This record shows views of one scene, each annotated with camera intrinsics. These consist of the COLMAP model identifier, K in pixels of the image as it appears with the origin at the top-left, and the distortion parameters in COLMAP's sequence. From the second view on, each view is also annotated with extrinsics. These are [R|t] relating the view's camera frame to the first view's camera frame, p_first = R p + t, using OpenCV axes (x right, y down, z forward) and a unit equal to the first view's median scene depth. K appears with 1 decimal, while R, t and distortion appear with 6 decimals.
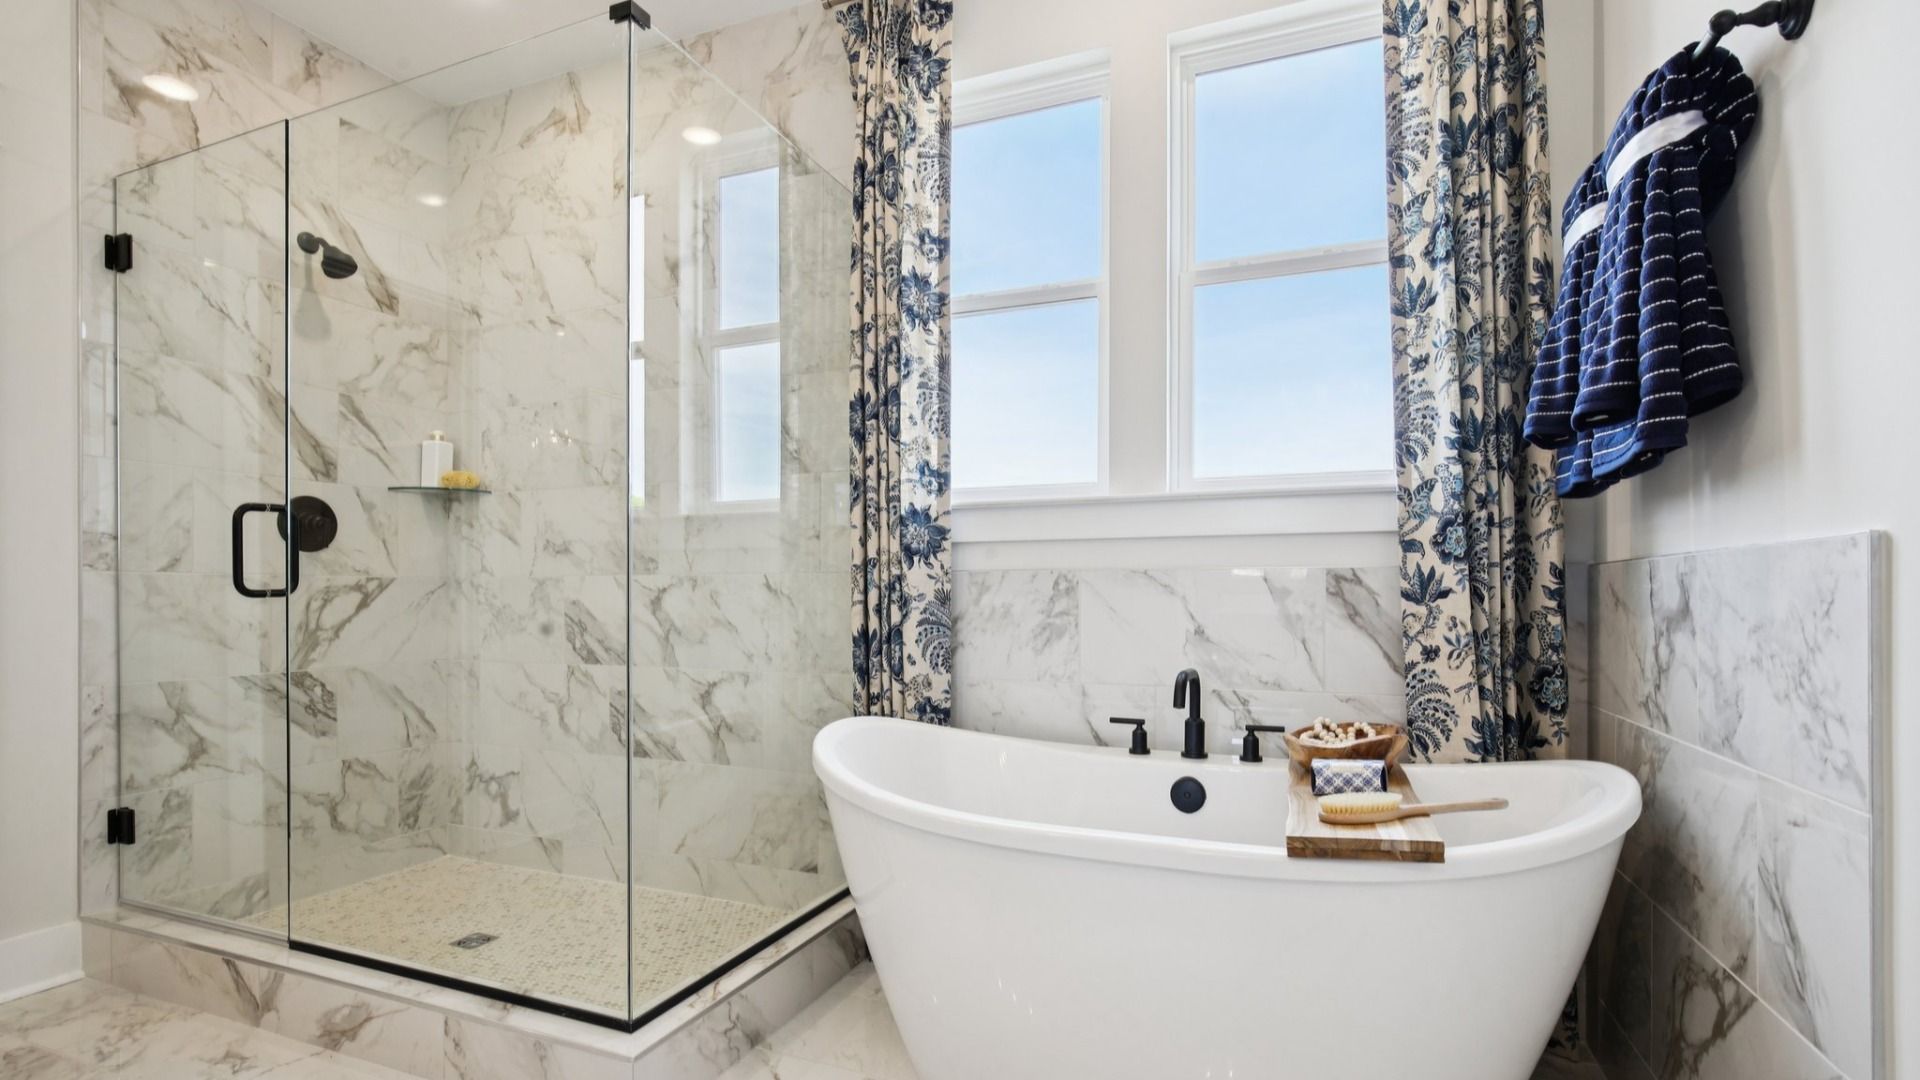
lens RADIAL K [[867.5, 0, 969.3], [0, 867.5, 591.5], [0, 0, 1]] dist [-0.018114, 0.004111]
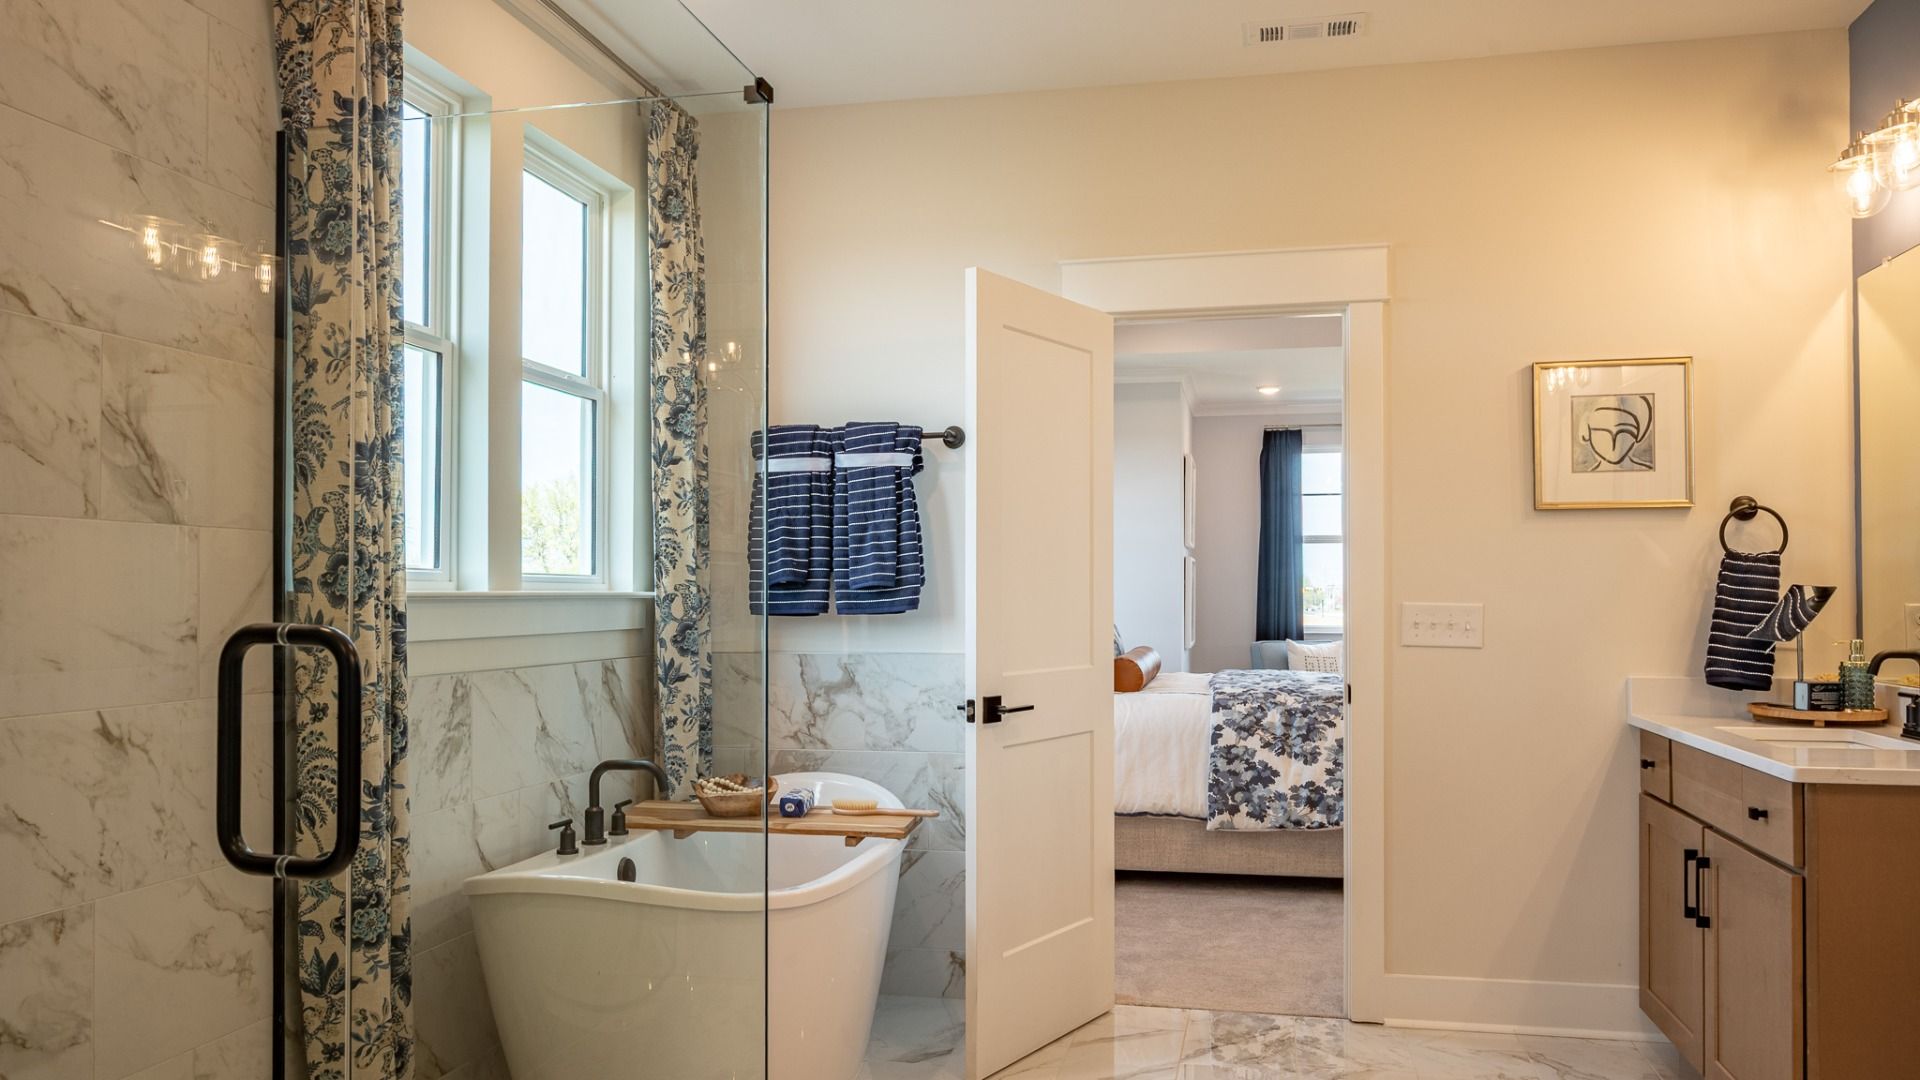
lens RADIAL K [[1324.8, 0, 973.4], [0, 1324.8, 568.2], [0, 0, 1]] dist [0.005847, -0.001697]
pose [[-0.164681, 0.021613, 0.986110, -1.279746], [-0.000805, 0.999757, -0.022047, -0.101242], [-0.986347, -0.004424, -0.164623, 0.715052]]
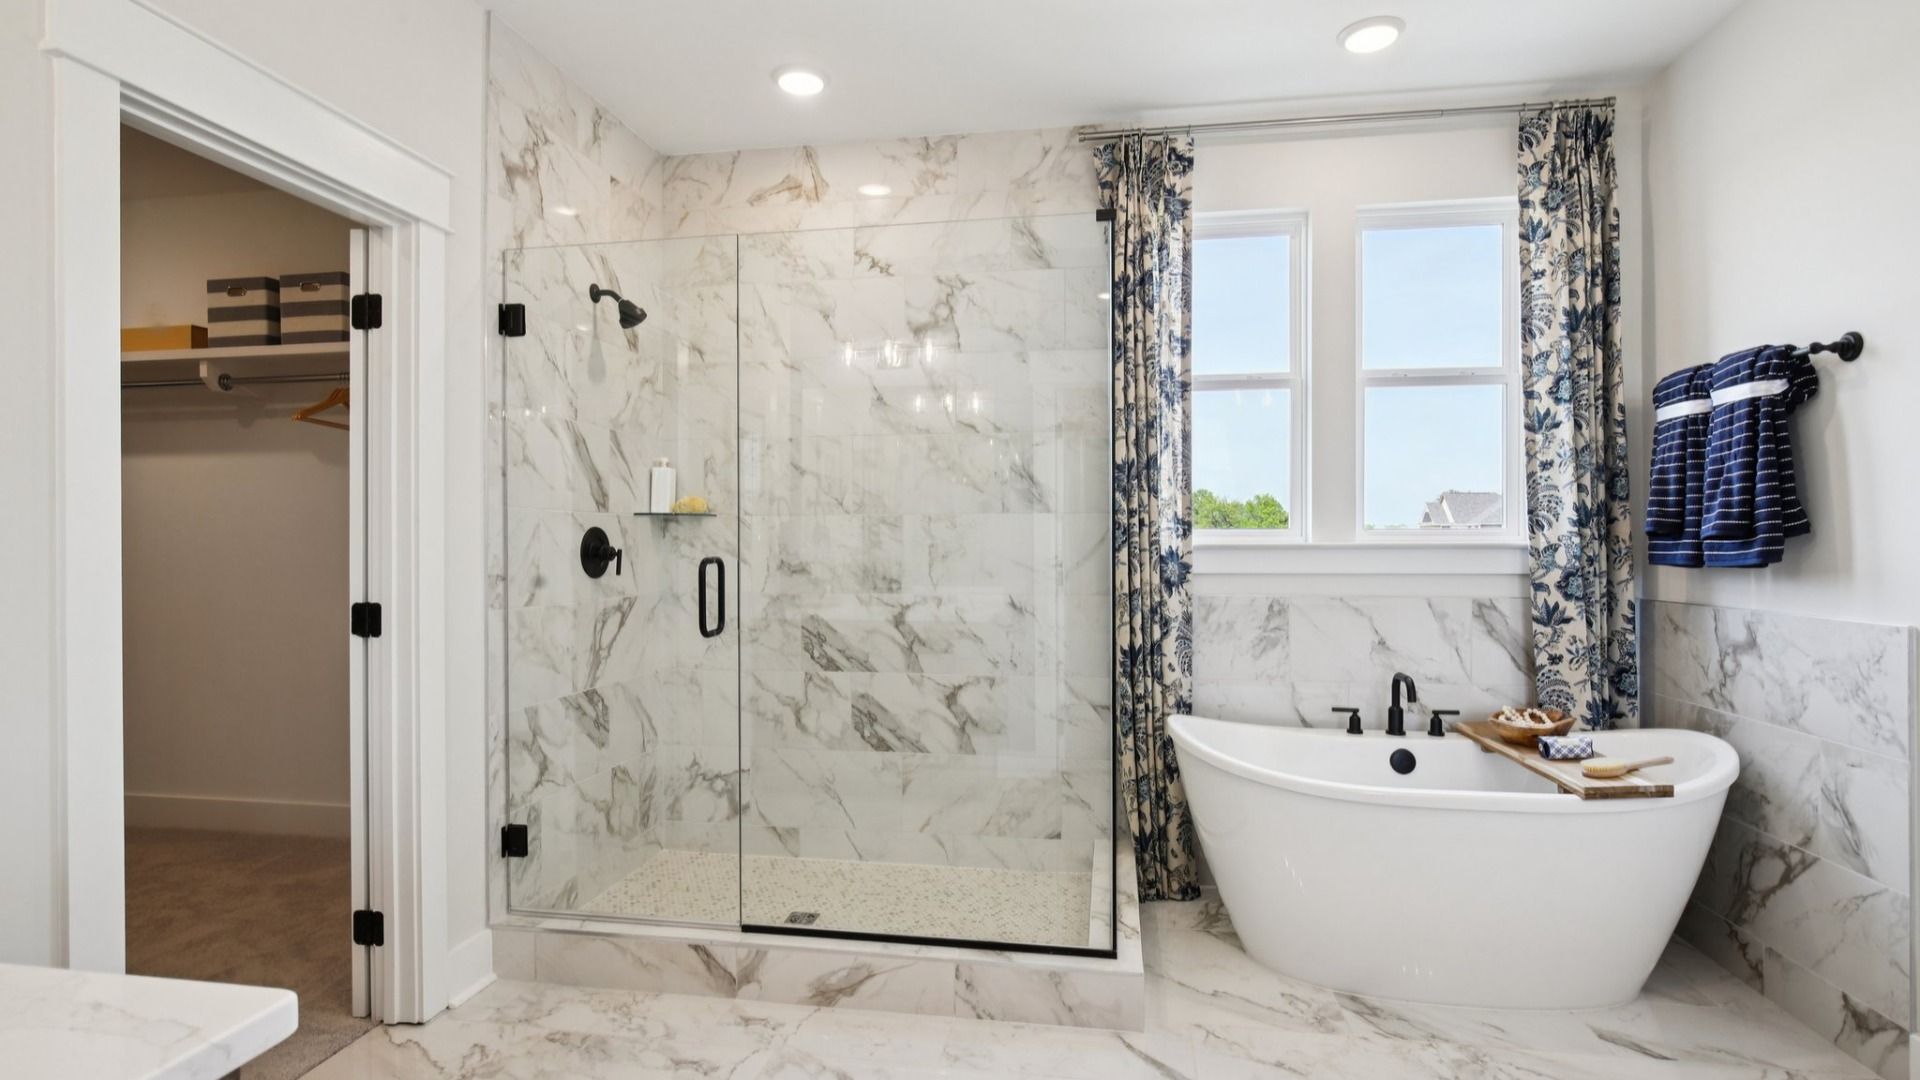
lens RADIAL K [[903.3, 0, 966.9], [0, 903.3, 539.6], [0, 0, 1]] dist [-0.018993, 0.003387]
pose [[0.976436, 0.000650, 0.215805, -0.656080], [-0.000113, 0.999997, -0.002502, -0.108671], [-0.215806, 0.002418, 0.976433, -0.249921]]
